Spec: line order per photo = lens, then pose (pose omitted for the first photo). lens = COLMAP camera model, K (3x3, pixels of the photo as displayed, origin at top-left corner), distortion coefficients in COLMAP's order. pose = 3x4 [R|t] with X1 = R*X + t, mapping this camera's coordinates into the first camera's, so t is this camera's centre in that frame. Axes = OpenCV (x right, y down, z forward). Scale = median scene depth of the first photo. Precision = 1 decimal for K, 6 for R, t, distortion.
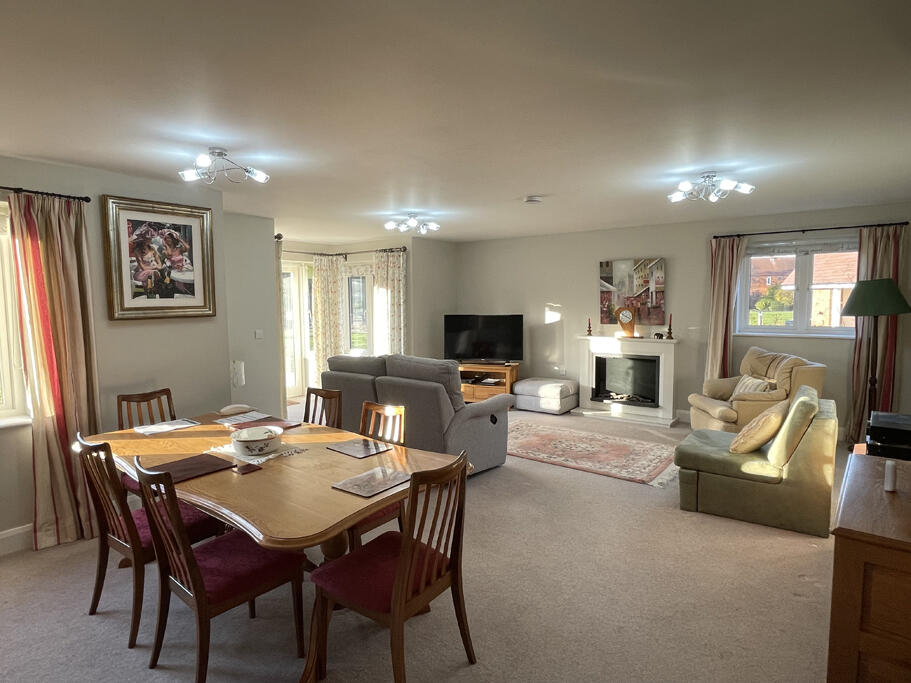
lens RADIAL K [[522.1, 0, 449.5], [0, 522.1, 343.7], [0, 0, 1]] dist [-0.007126, 0.002420]
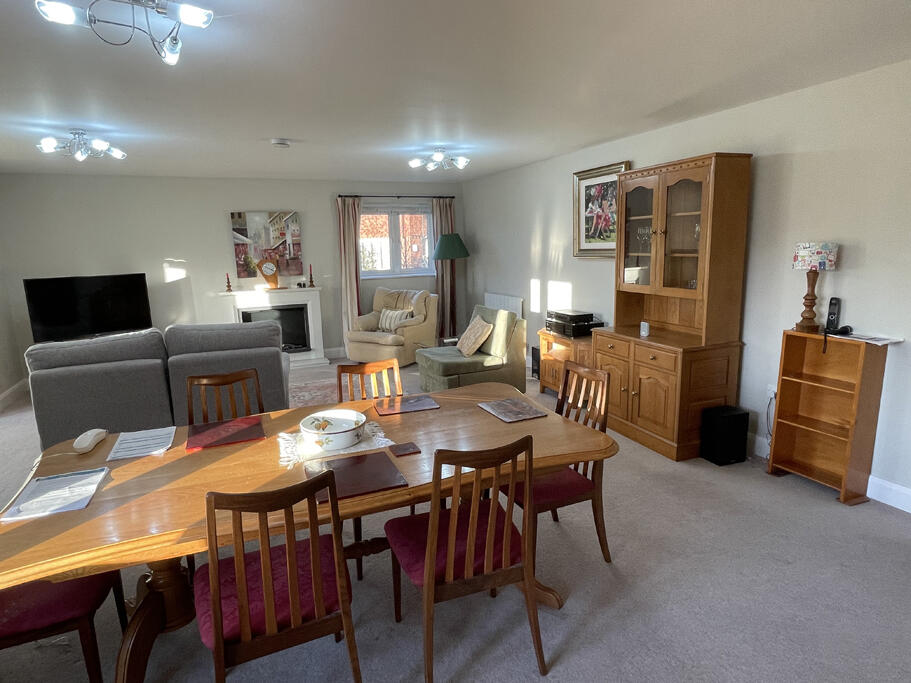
lens RADIAL K [[522.1, 0, 448.2], [0, 522.1, 336.5], [0, 0, 1]] dist [-0.007126, 0.002420]
pose [[0.492341, -0.152093, 0.857011, -0.388518], [0.097179, 0.988064, 0.119523, -0.009539], [-0.864961, 0.024437, 0.501244, 0.198241]]
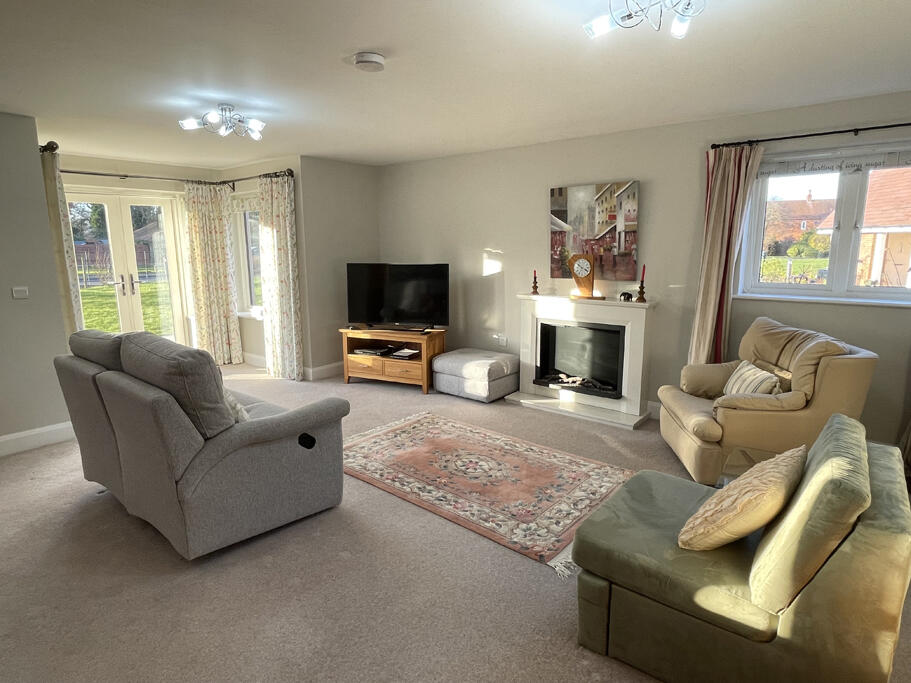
lens RADIAL K [[522.1, 0, 448.3], [0, 522.1, 341.4], [0, 0, 1]] dist [-0.007126, 0.002420]
pose [[0.999107, 0.011618, -0.040625, 0.192981], [-0.007514, 0.994983, 0.099766, -0.022875], [0.041580, -0.099371, 0.994181, 0.293617]]
